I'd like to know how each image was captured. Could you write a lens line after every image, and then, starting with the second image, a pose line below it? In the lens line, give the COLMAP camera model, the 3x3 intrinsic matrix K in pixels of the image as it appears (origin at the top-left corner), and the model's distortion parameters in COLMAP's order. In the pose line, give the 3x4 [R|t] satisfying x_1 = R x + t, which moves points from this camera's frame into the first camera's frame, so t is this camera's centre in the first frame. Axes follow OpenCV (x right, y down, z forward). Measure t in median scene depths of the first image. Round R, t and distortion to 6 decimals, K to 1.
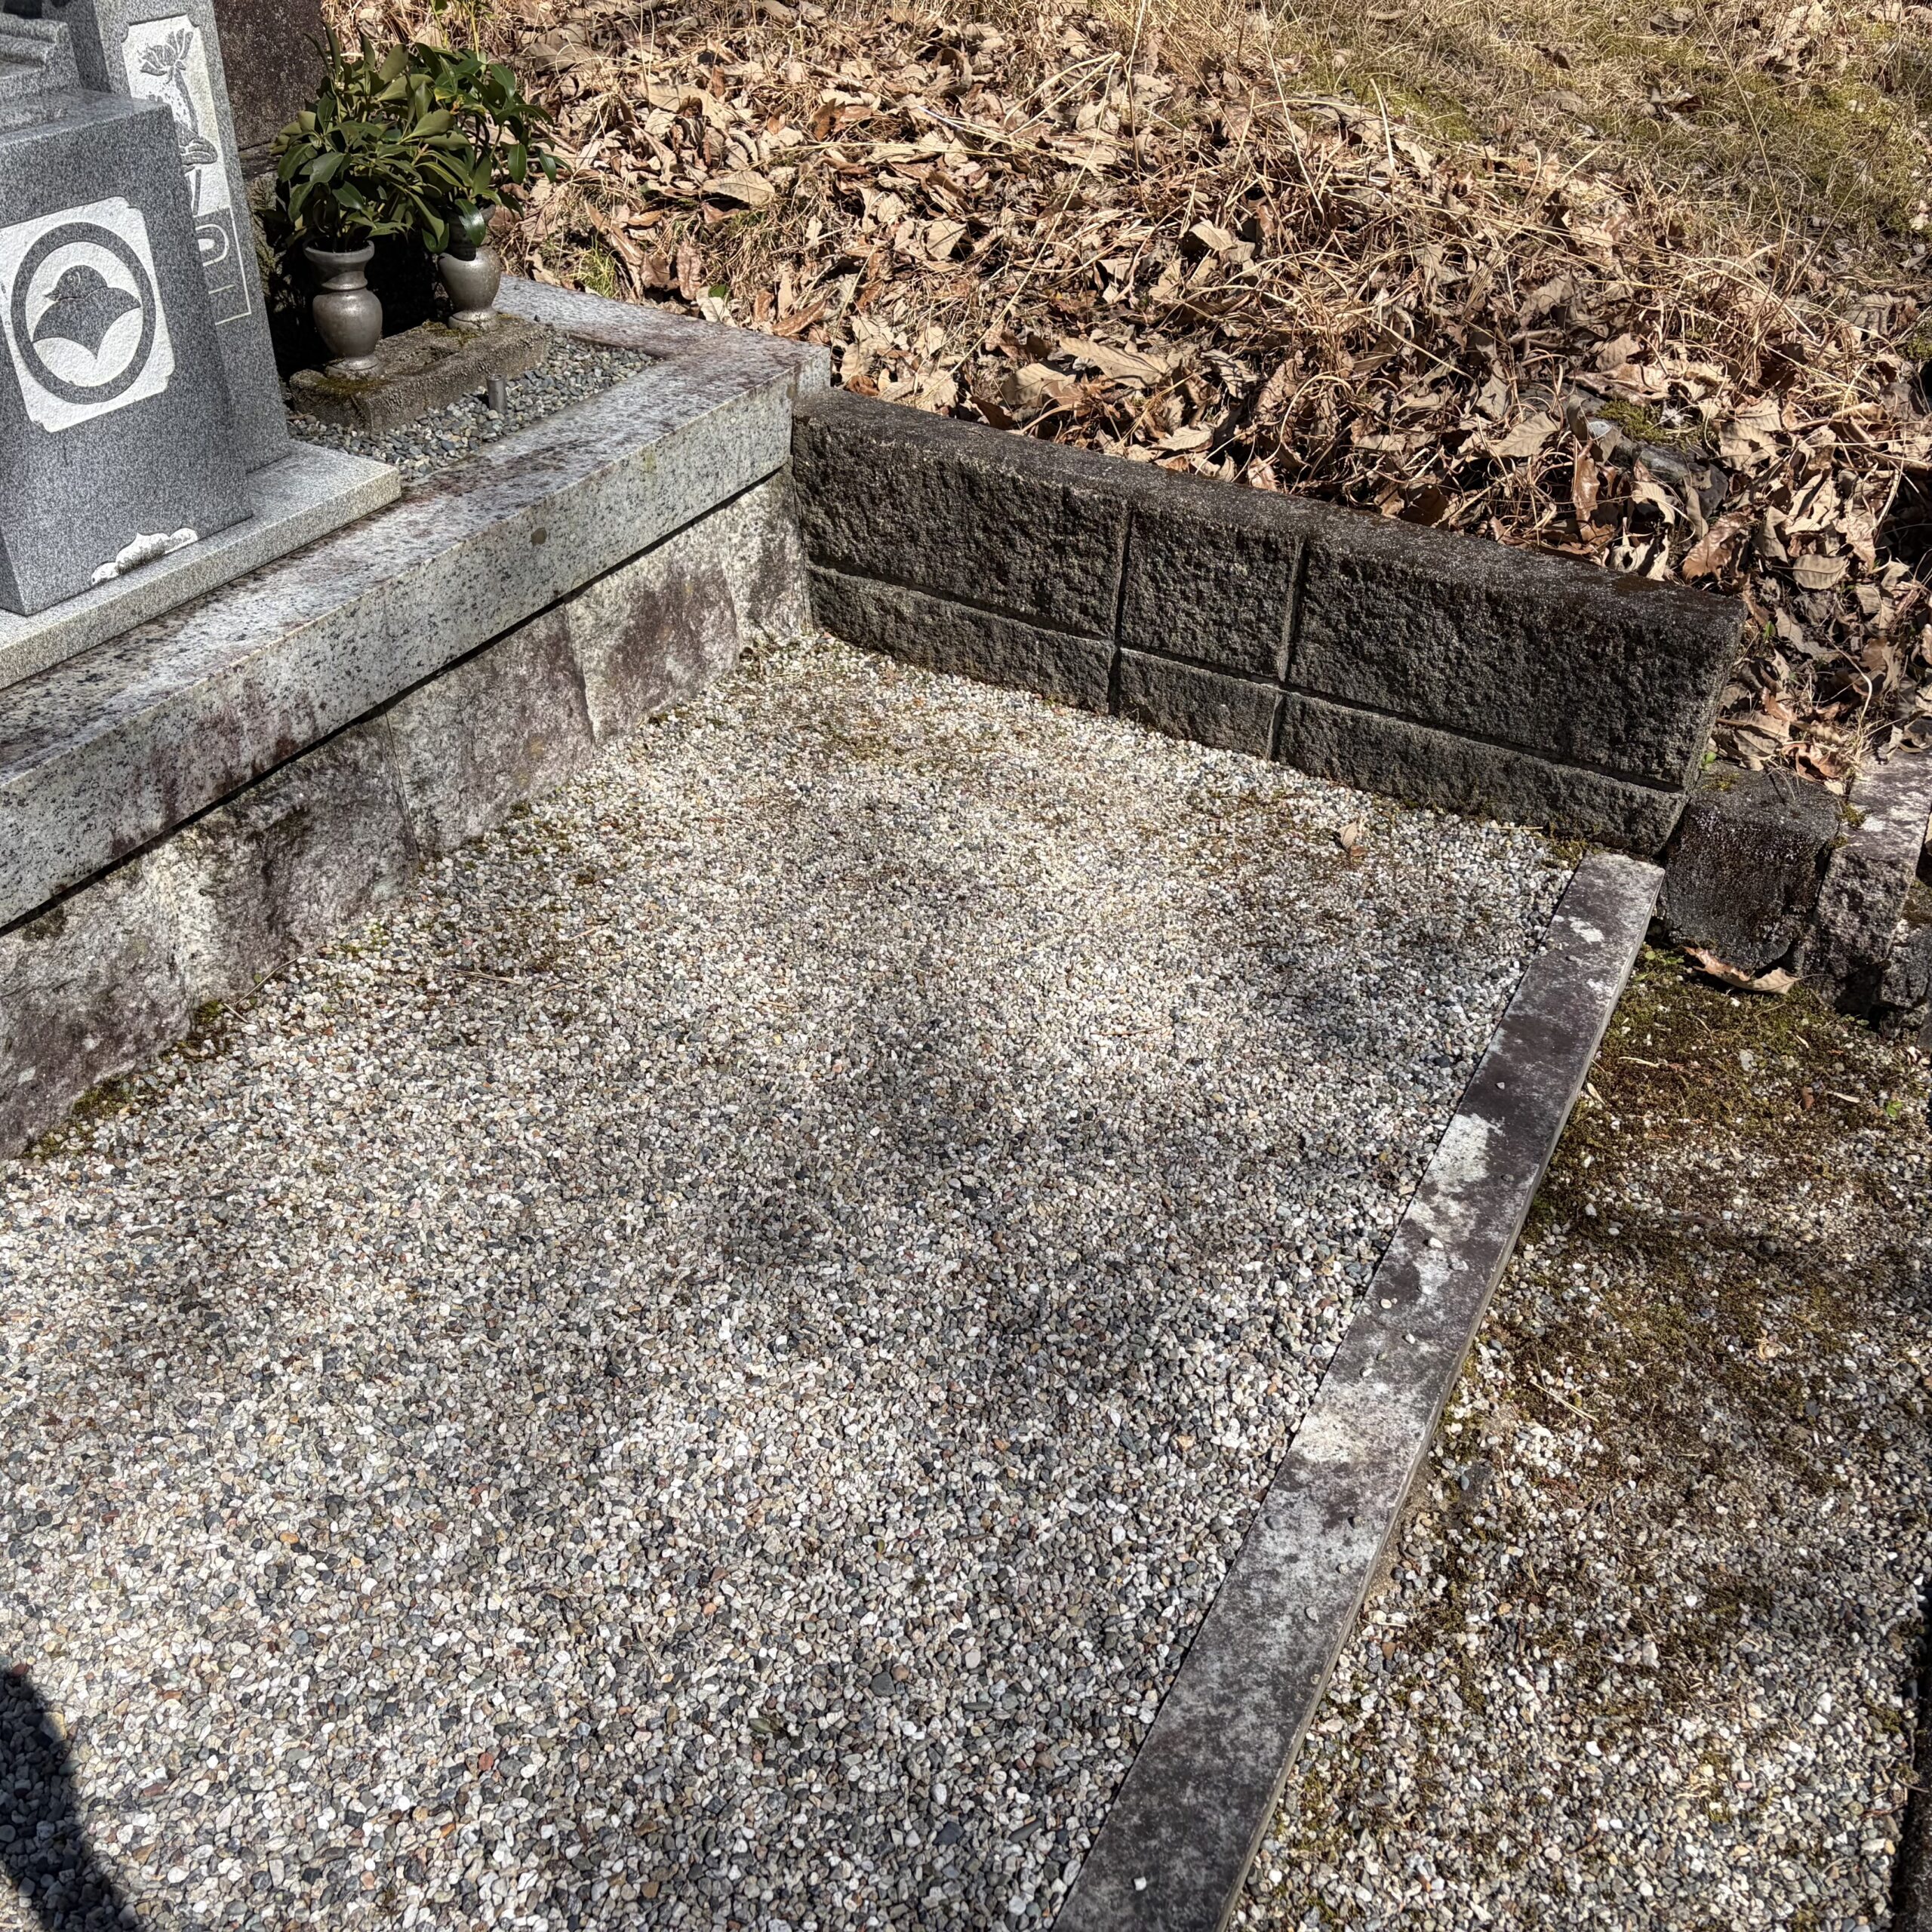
lens RADIAL K [[1953.4, 0, 966.0], [0, 1953.4, 966.0], [0, 0, 1]] dist [0.090951, -0.259325]
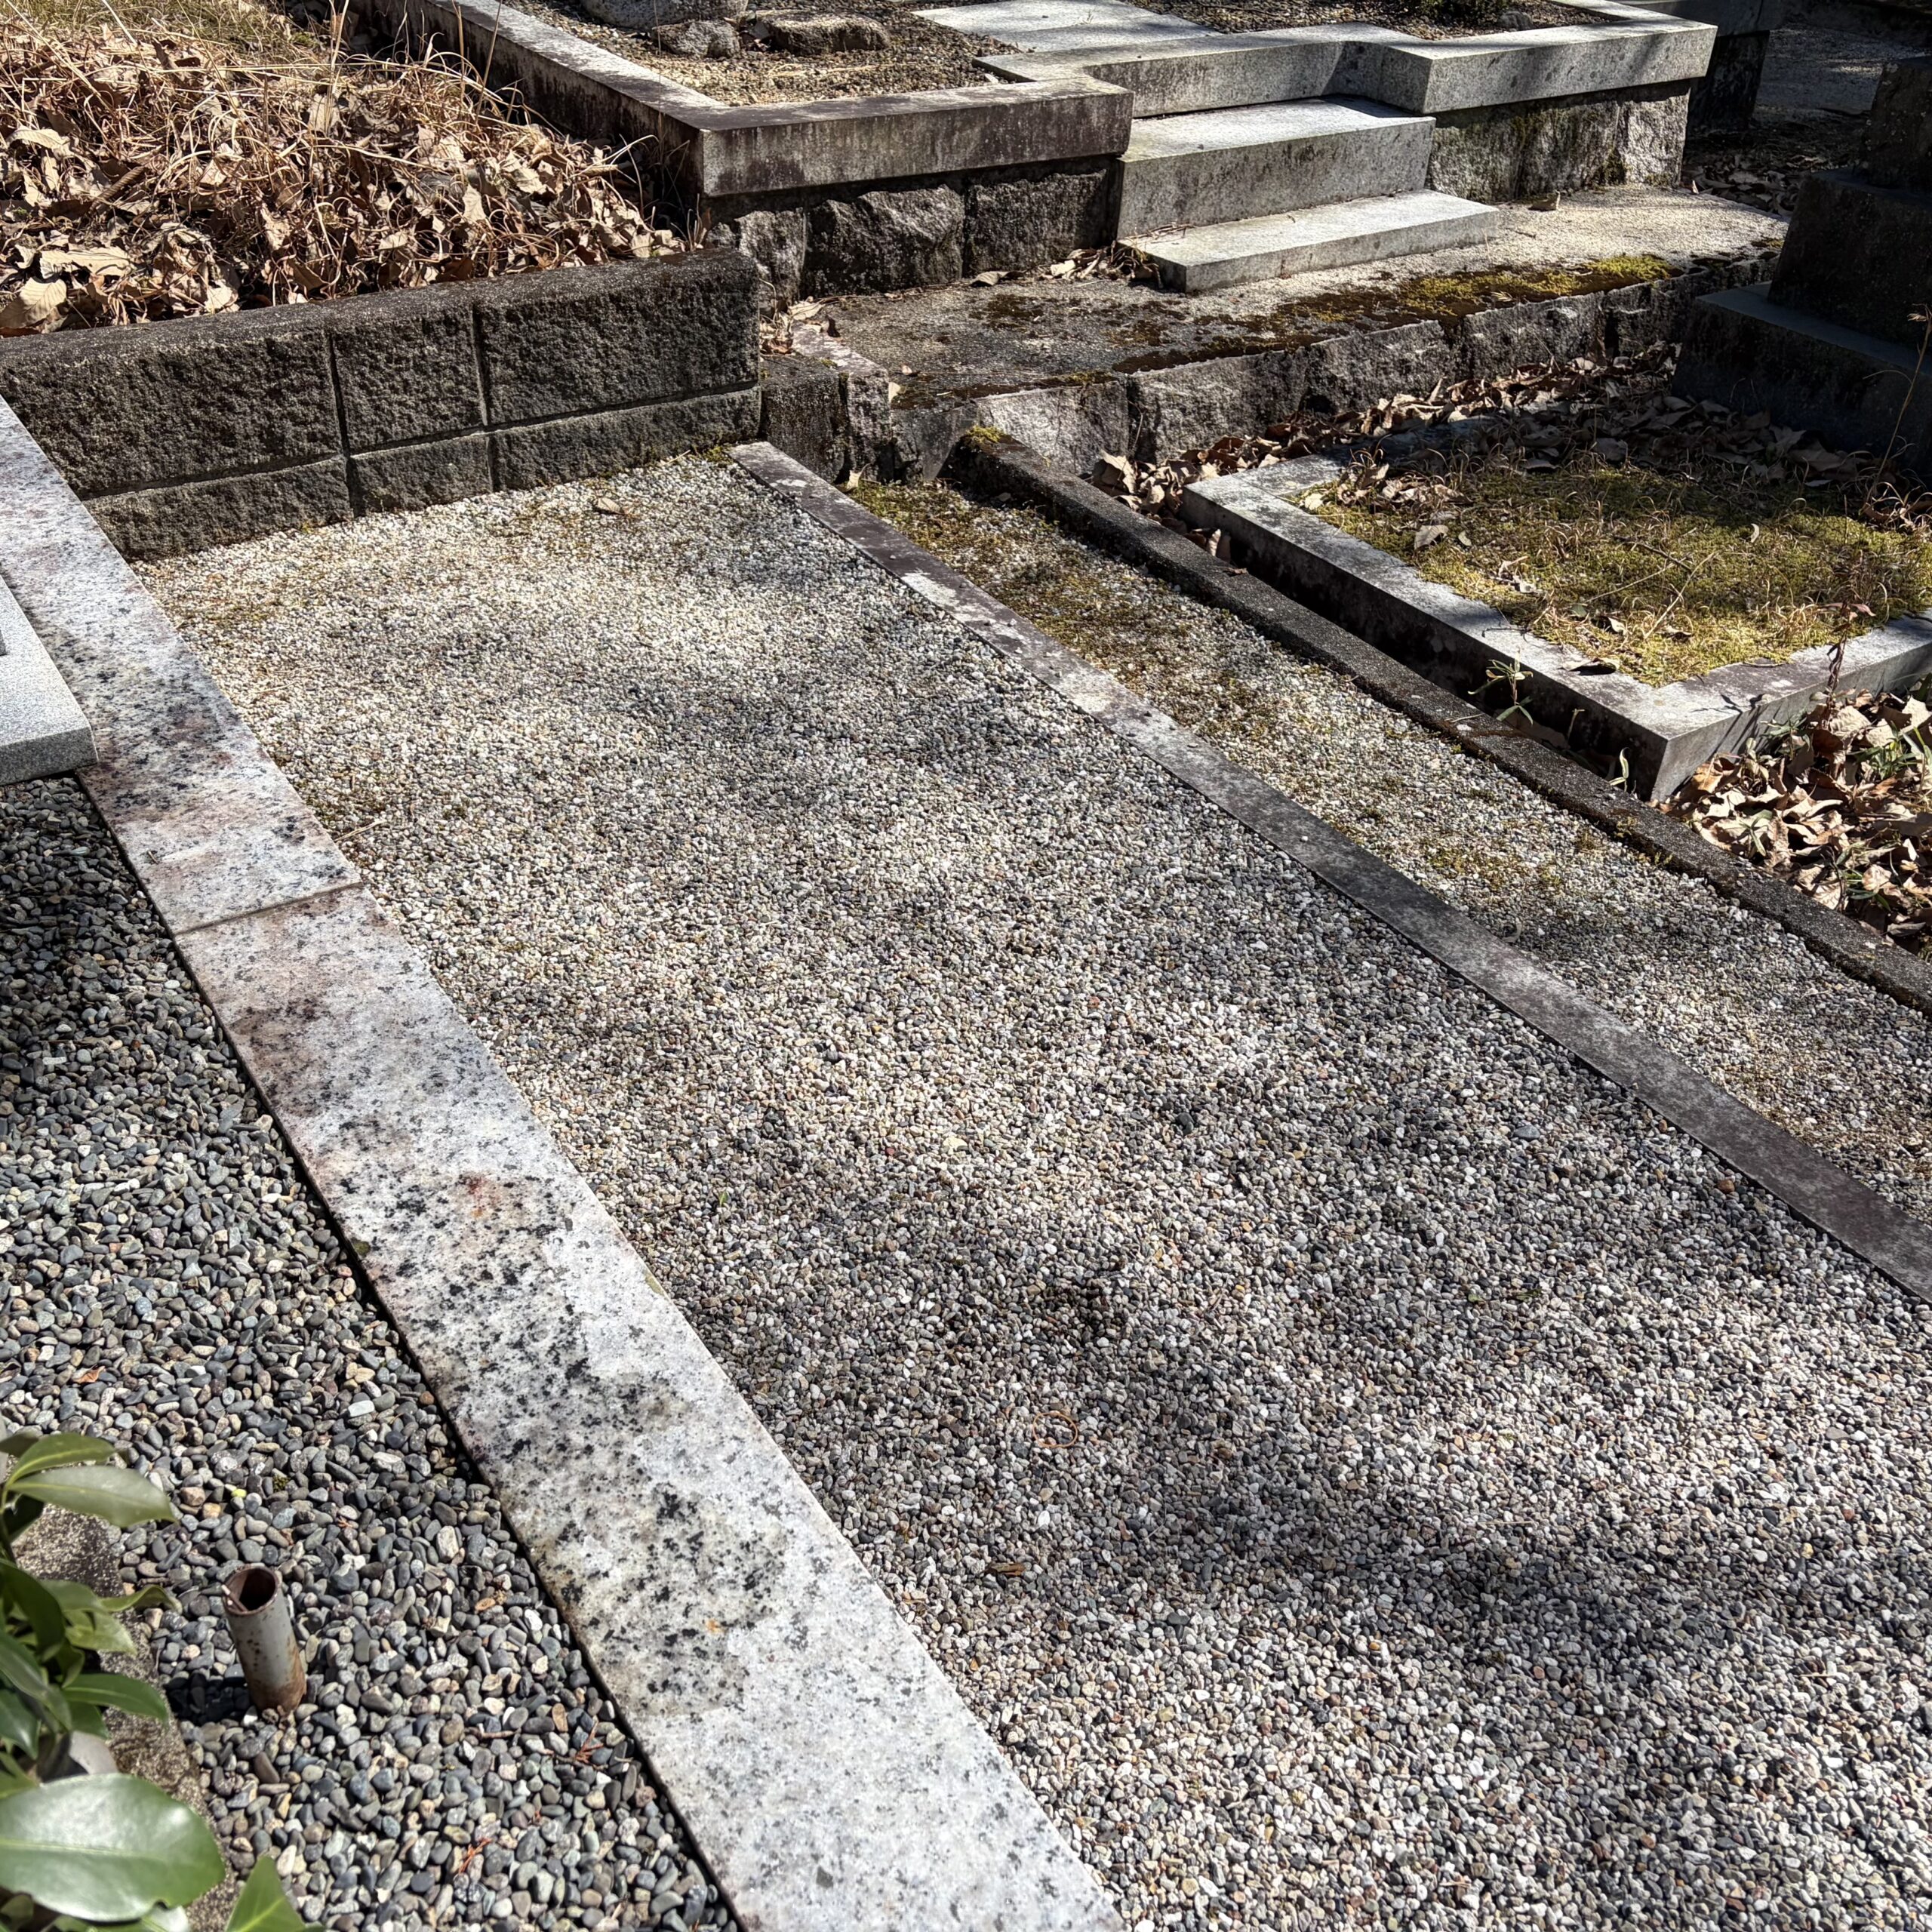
lens RADIAL K [[1953.4, 0, 966.0], [0, 1953.4, 966.0], [0, 0, 1]] dist [0.090951, -0.259325]
pose [[0.474022, -0.526859, 0.705495, -0.811509], [0.486191, 0.824626, 0.289154, -0.077837], [-0.734113, 0.205940, 0.647045, 0.022178]]
